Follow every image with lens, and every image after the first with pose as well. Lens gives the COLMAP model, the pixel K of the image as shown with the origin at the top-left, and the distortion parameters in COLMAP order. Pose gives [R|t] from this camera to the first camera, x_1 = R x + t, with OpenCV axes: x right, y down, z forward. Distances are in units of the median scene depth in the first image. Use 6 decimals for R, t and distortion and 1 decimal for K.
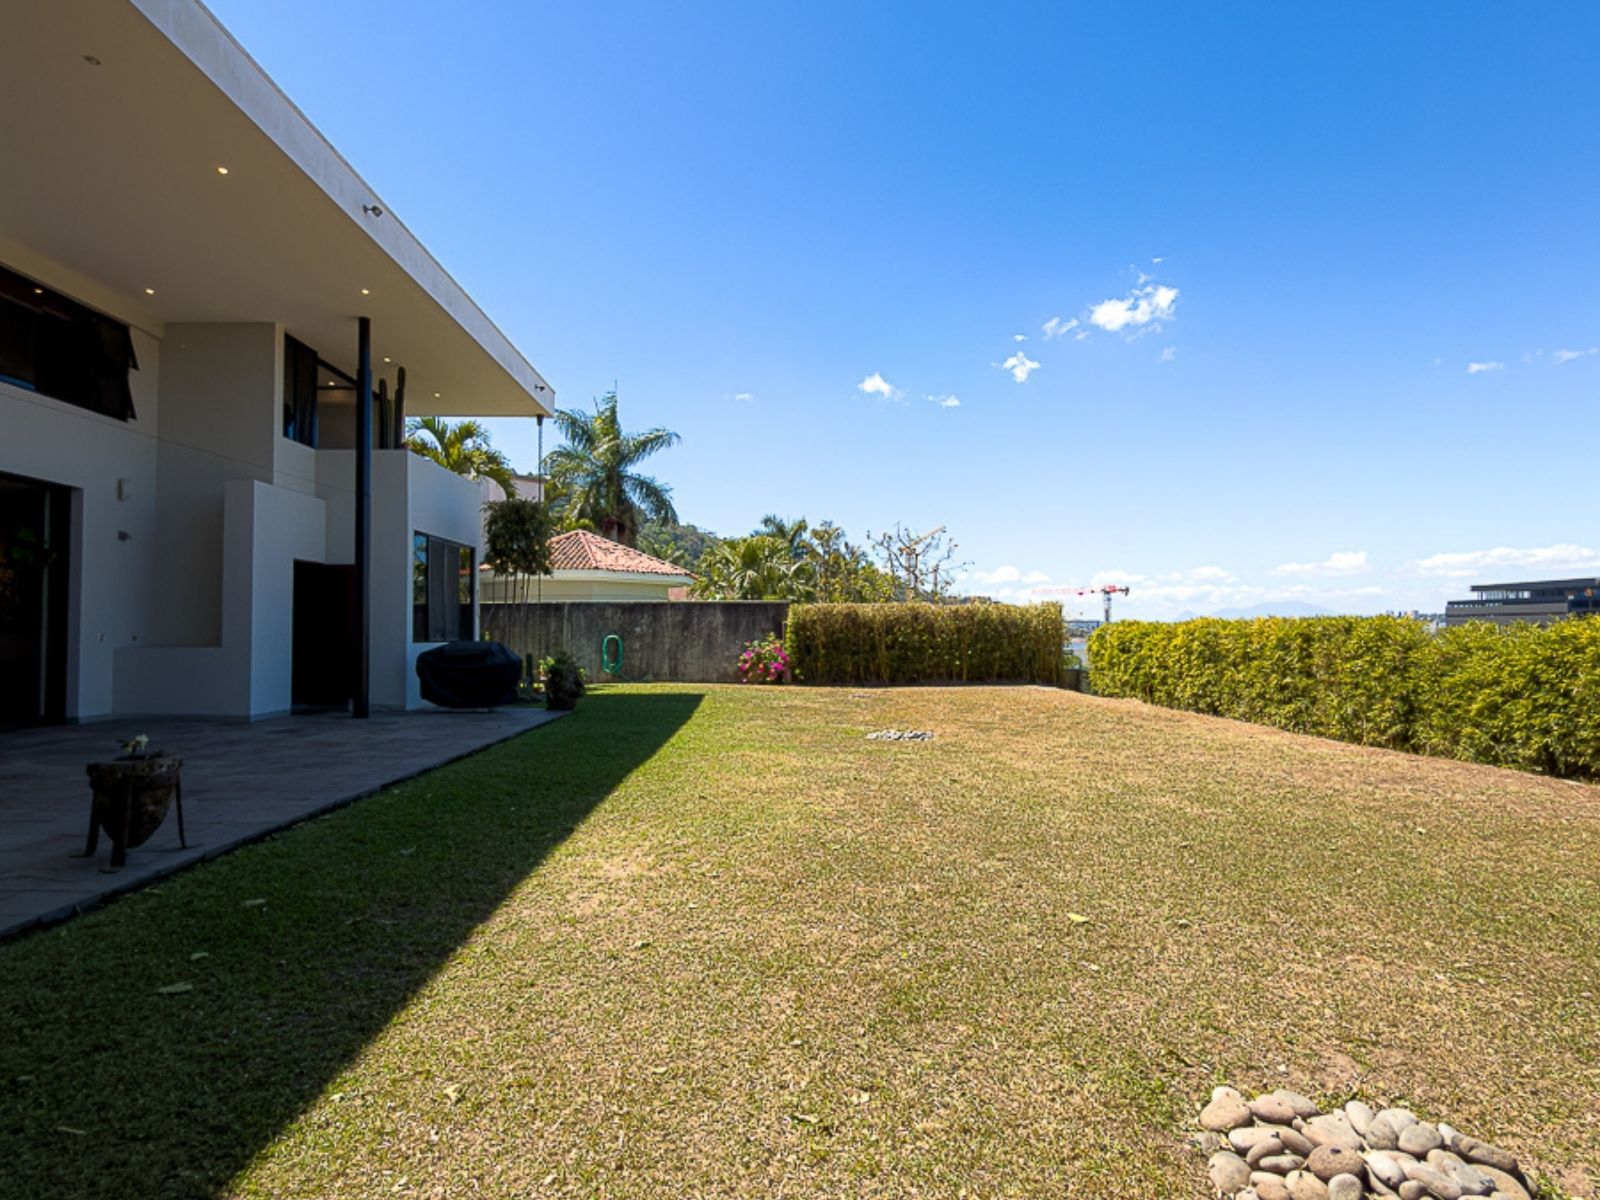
lens RADIAL K [[880.3, 0, 805.4], [0, 880.3, 592.3], [0, 0, 1]] dist [0.001190, -0.000717]
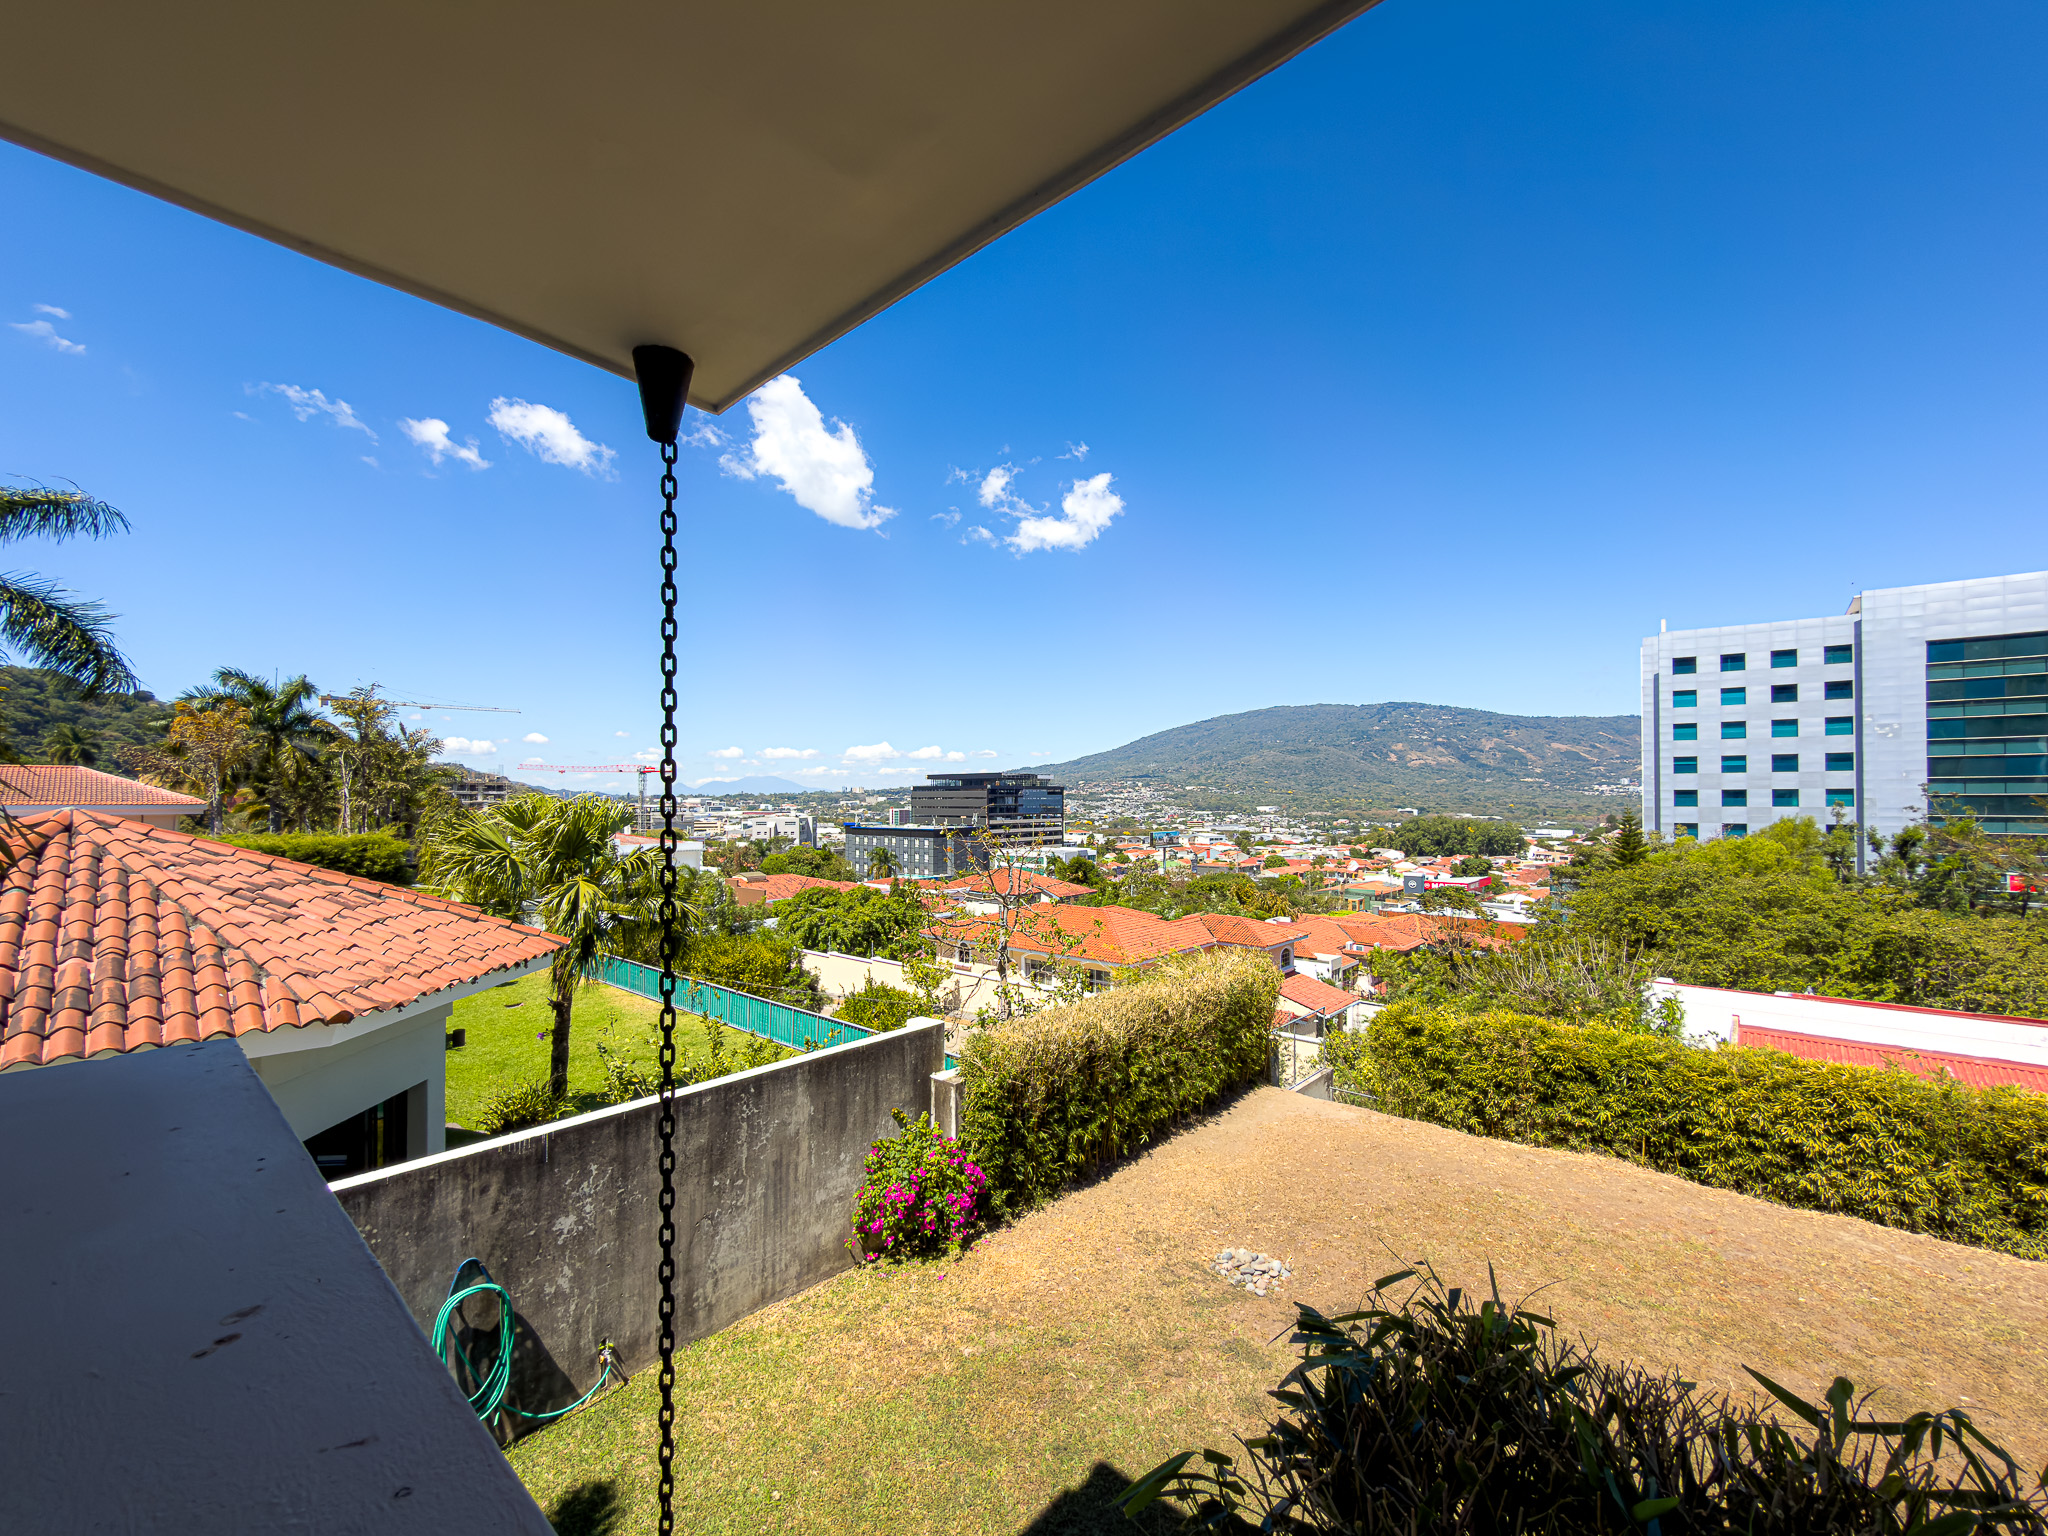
lens RADIAL K [[826.6, 0, 1021.9], [0, 826.6, 788.1], [0, 0, 1]] dist [0.000332, 0.000858]
pose [[0.692395, 0.017155, 0.721314, -0.284404], [-0.037003, 0.999246, 0.011755, -0.109846], [-0.720569, -0.034831, 0.692508, 0.703845]]
